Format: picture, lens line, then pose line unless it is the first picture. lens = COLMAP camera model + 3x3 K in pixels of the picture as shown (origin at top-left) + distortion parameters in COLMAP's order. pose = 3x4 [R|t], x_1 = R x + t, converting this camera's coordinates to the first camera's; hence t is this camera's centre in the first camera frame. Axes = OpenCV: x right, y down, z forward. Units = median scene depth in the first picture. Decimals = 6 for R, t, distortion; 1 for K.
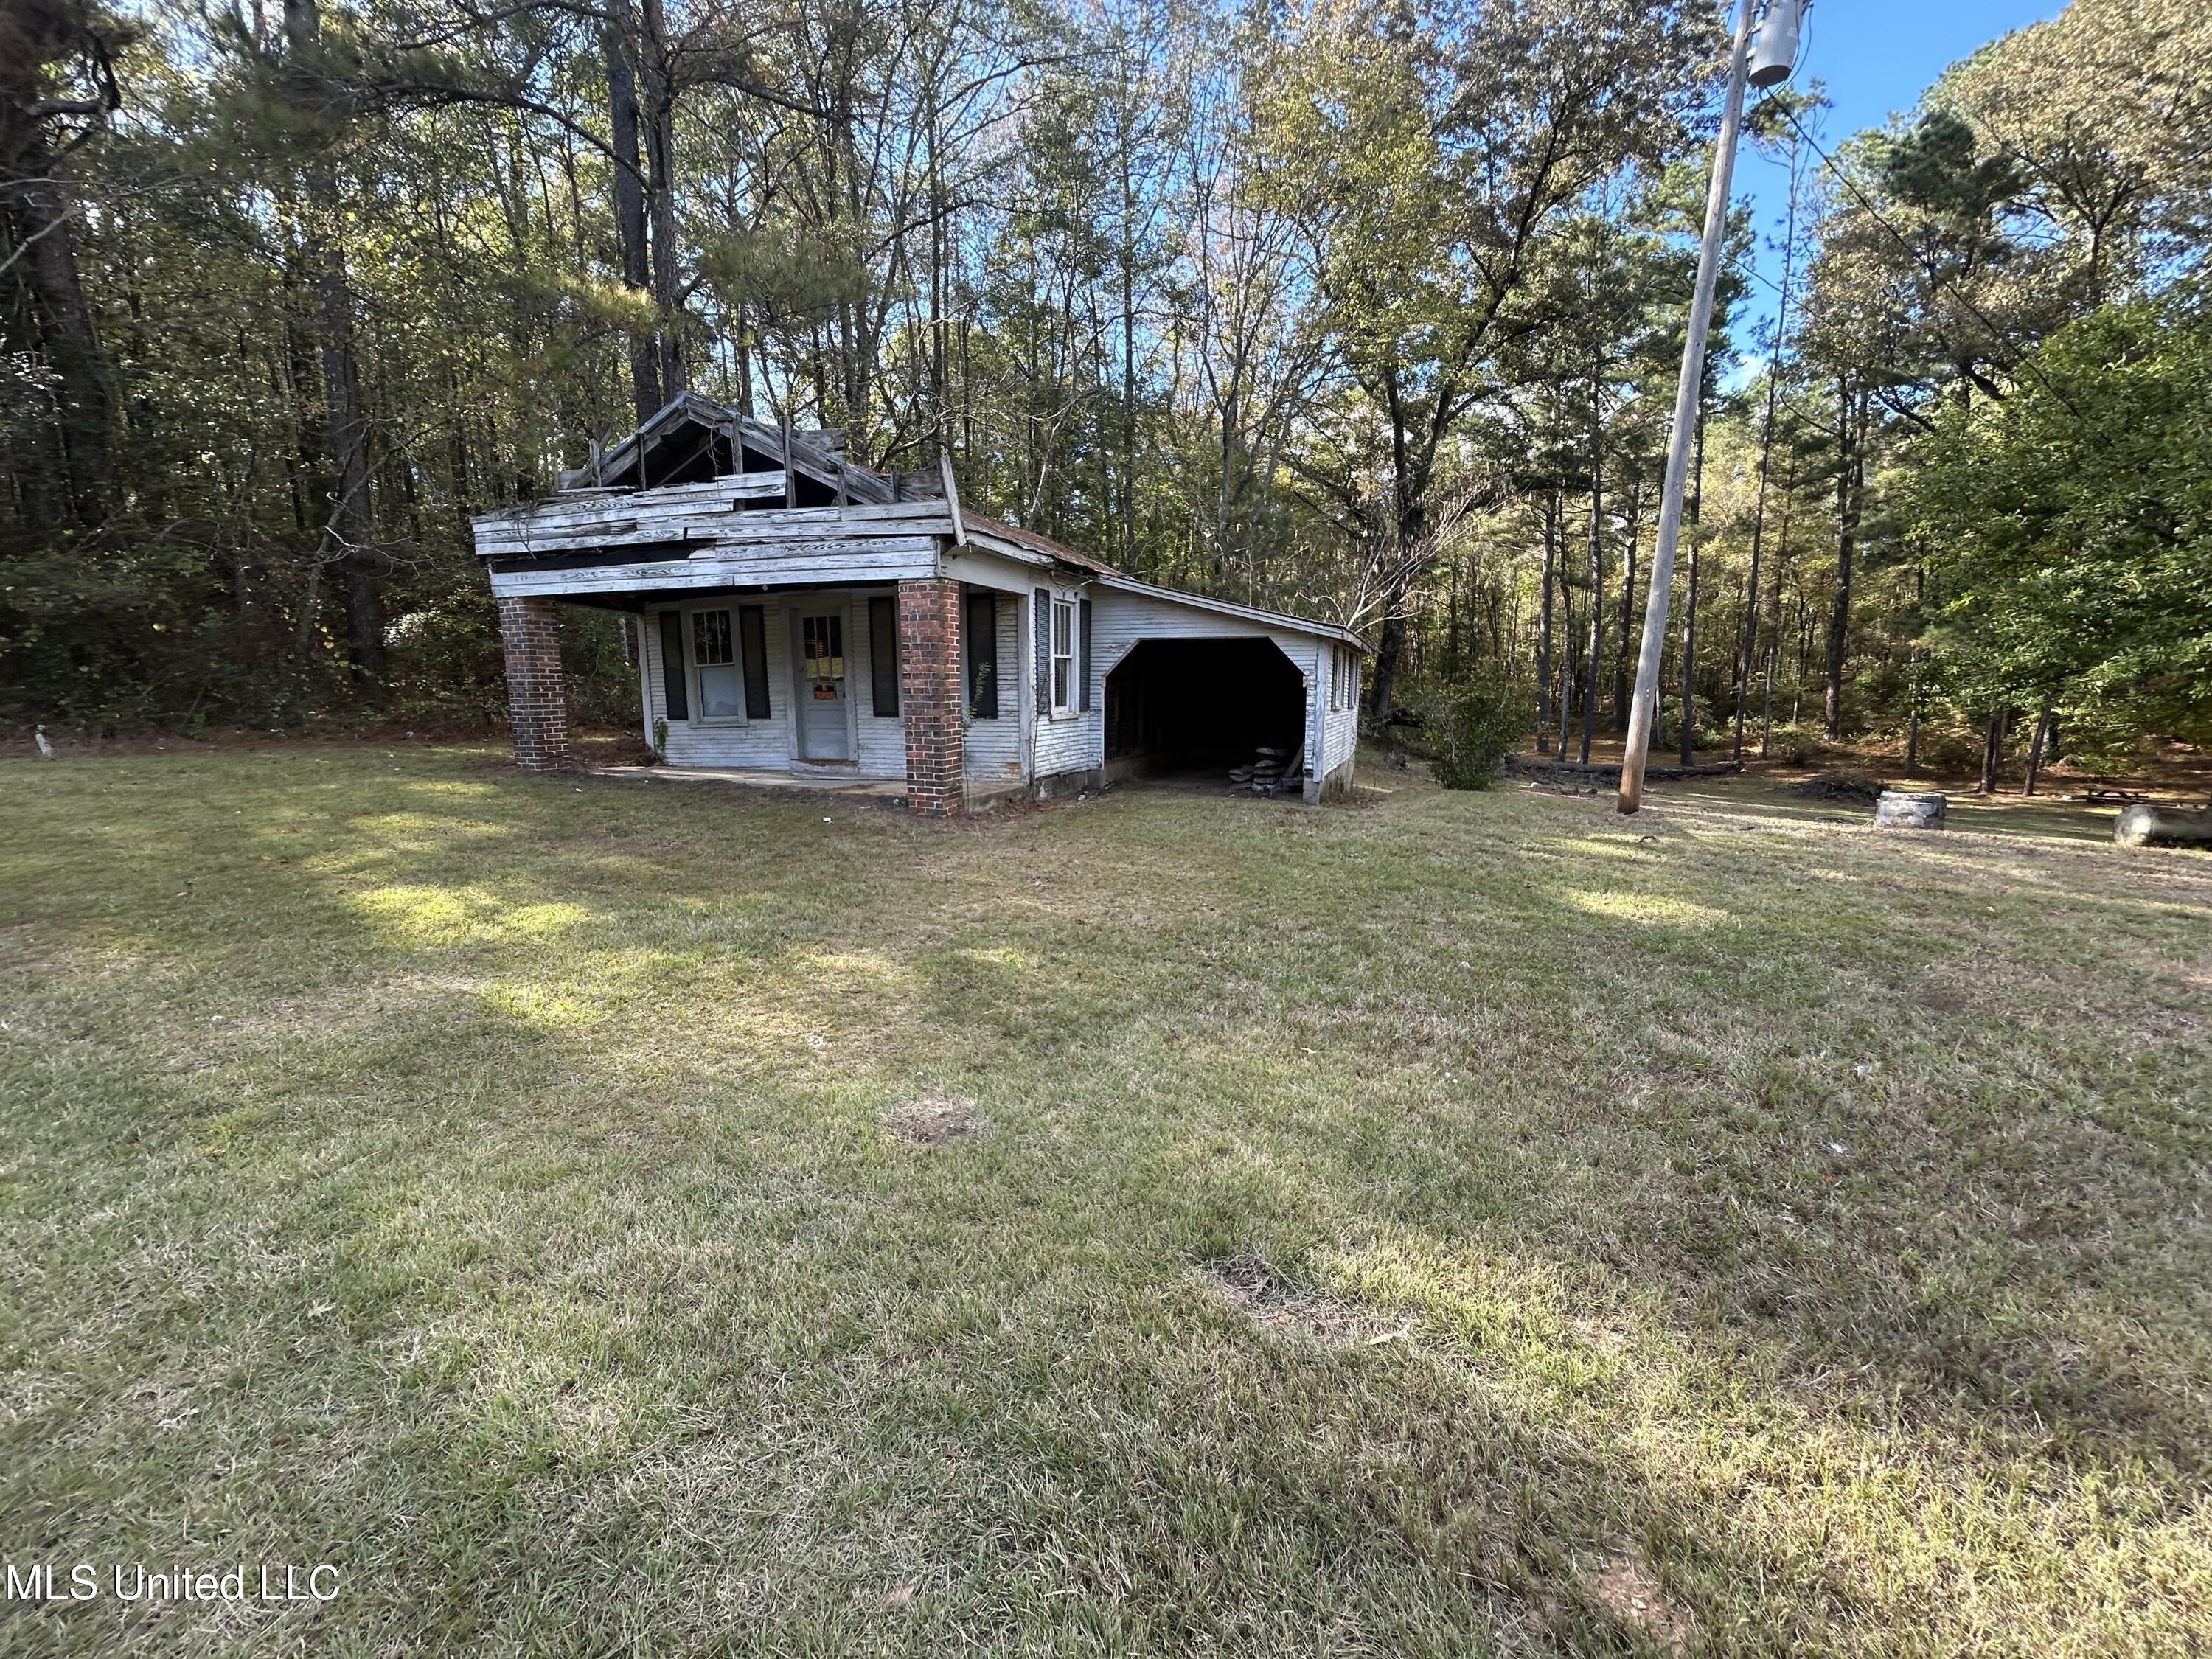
lens RADIAL K [[891.7, 0, 1104.6], [0, 891.7, 818.1], [0, 0, 1]] dist [-0.004655, 0.001283]
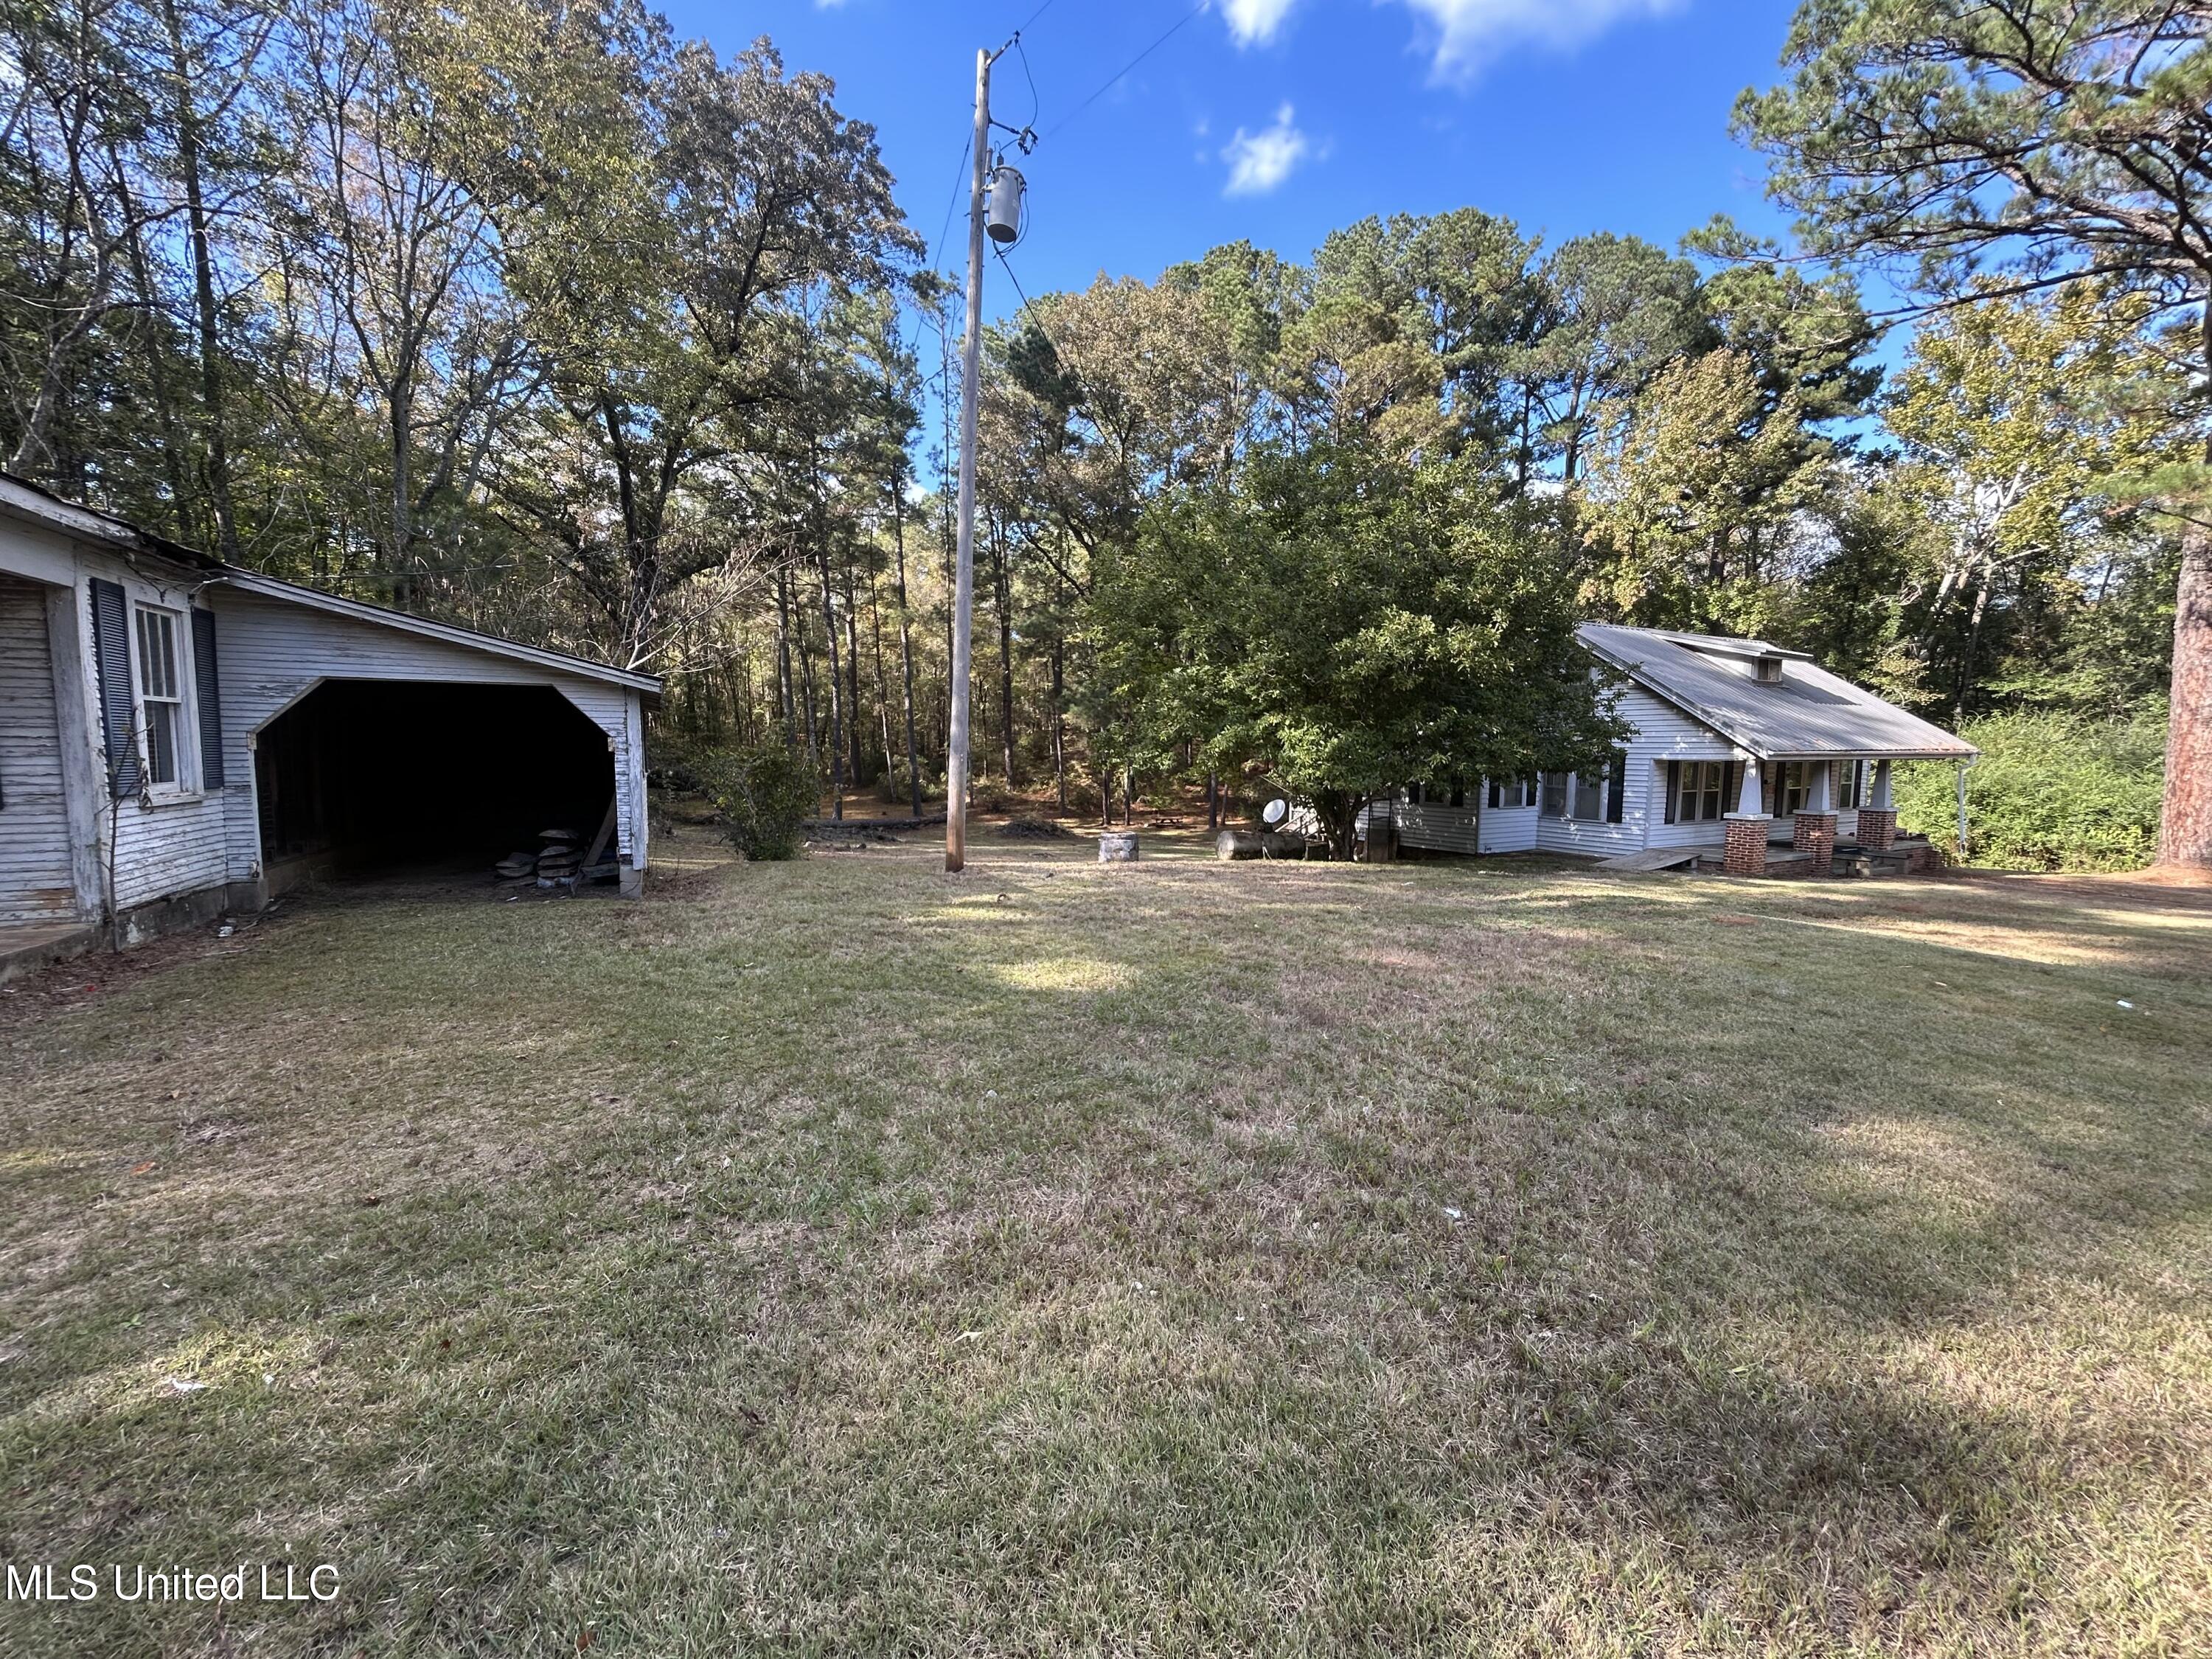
lens RADIAL K [[891.7, 0, 1104.3], [0, 891.7, 825.4], [0, 0, 1]] dist [-0.004655, 0.001283]
pose [[0.689852, -0.058086, 0.721616, -0.013833], [0.099510, 0.994923, -0.015044, -0.008019], [-0.717079, 0.082186, 0.692130, 0.044595]]
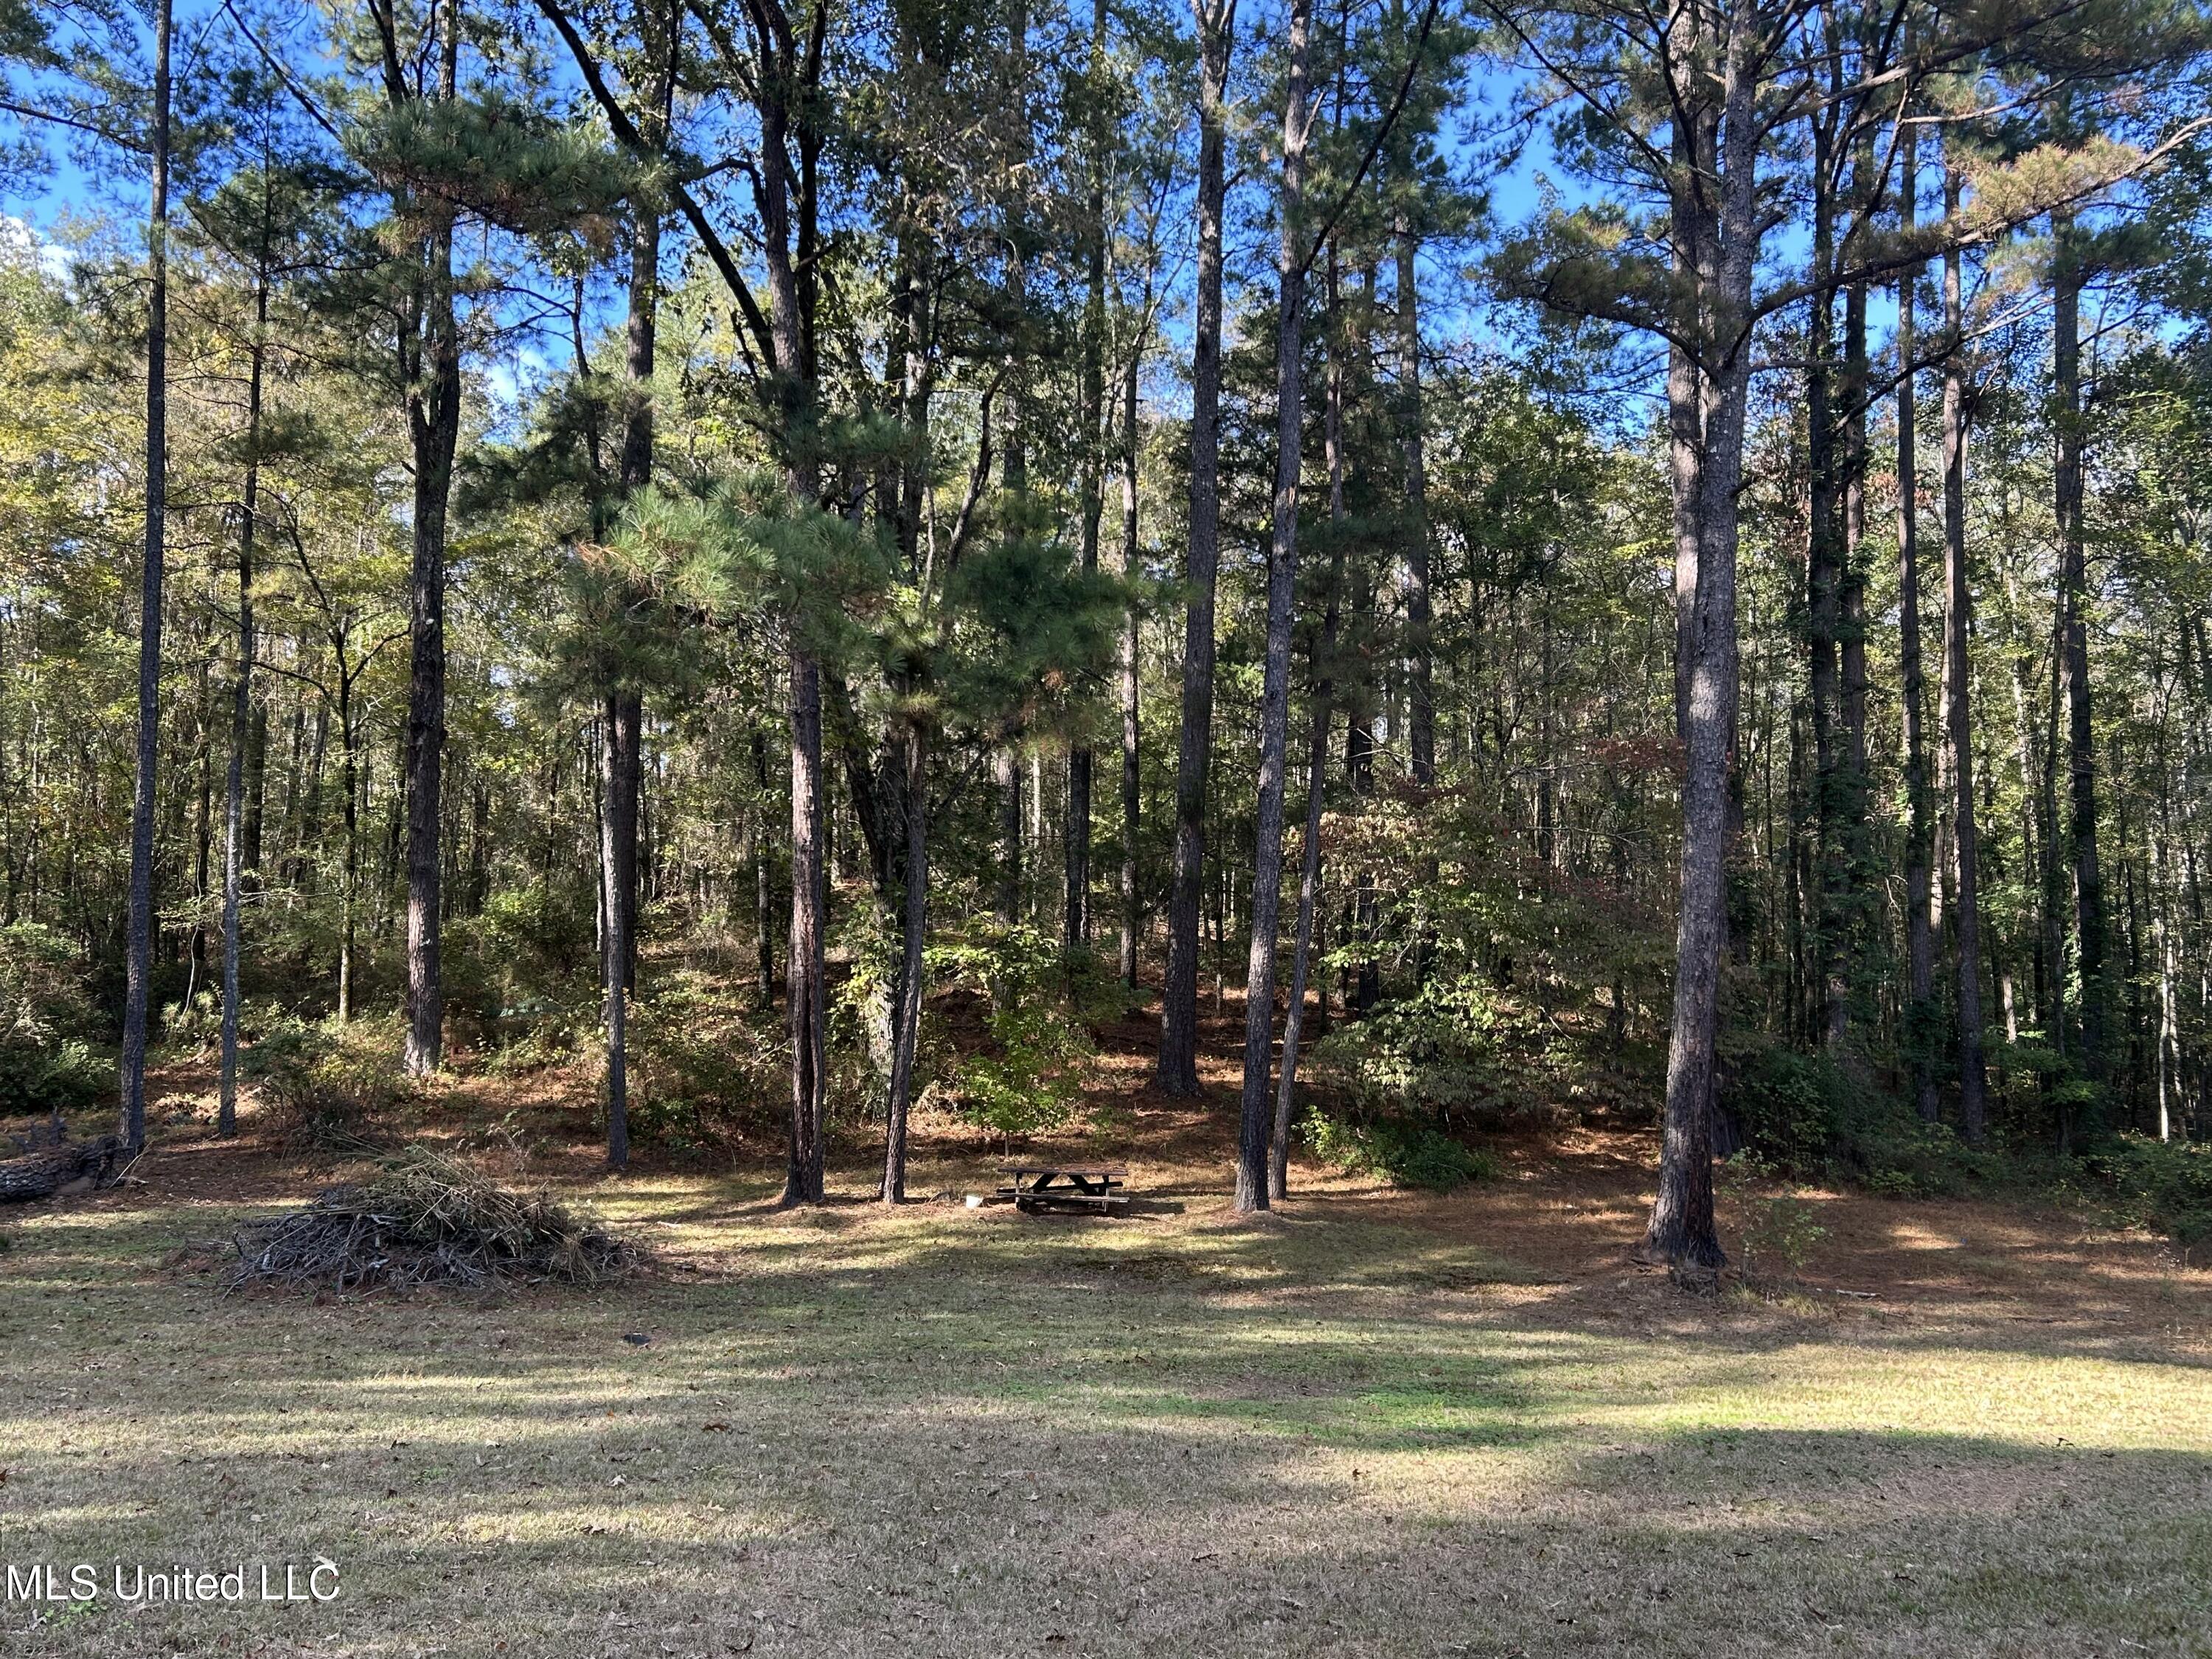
lens RADIAL K [[1834.9, 0, 1106.6], [0, 1834.9, 831.7], [0, 0, 1]] dist [0.016383, -0.030399]
pose [[0.548200, 0.089159, 0.831581, 0.545106], [0.112627, 0.977374, -0.179037, -0.031972], [-0.828729, 0.191807, 0.525755, 0.596556]]
